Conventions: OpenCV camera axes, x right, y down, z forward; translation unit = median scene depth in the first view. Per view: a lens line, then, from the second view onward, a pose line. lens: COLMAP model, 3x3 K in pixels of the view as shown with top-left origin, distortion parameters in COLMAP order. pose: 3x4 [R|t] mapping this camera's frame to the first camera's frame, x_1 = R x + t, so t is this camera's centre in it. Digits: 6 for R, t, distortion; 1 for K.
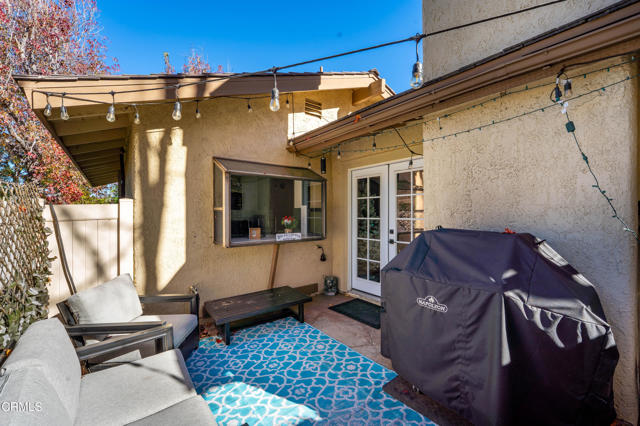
lens RADIAL K [[255.3, 0, 319.7], [0, 255.3, 213.8], [0, 0, 1]] dist [-0.018490, -0.000204]
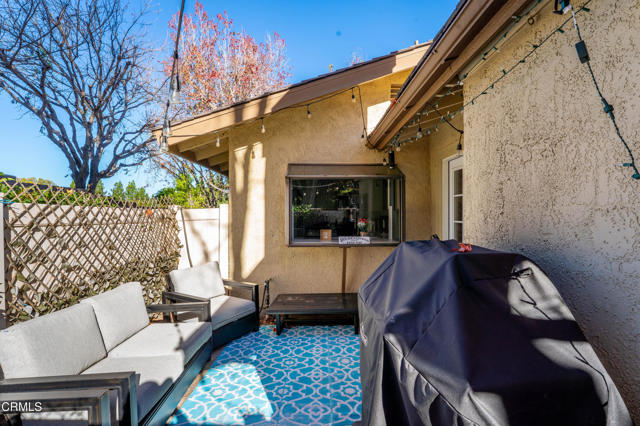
lens RADIAL K [[276.6, 0, 321.8], [0, 276.6, 213.9], [0, 0, 1]] dist [-0.017537, 0.001241]
pose [[0.818728, 0.000864, -0.574181, 0.499648], [-0.000507, 1.000000, 0.000783, -0.009726], [0.574181, -0.000350, 0.818728, 0.135027]]
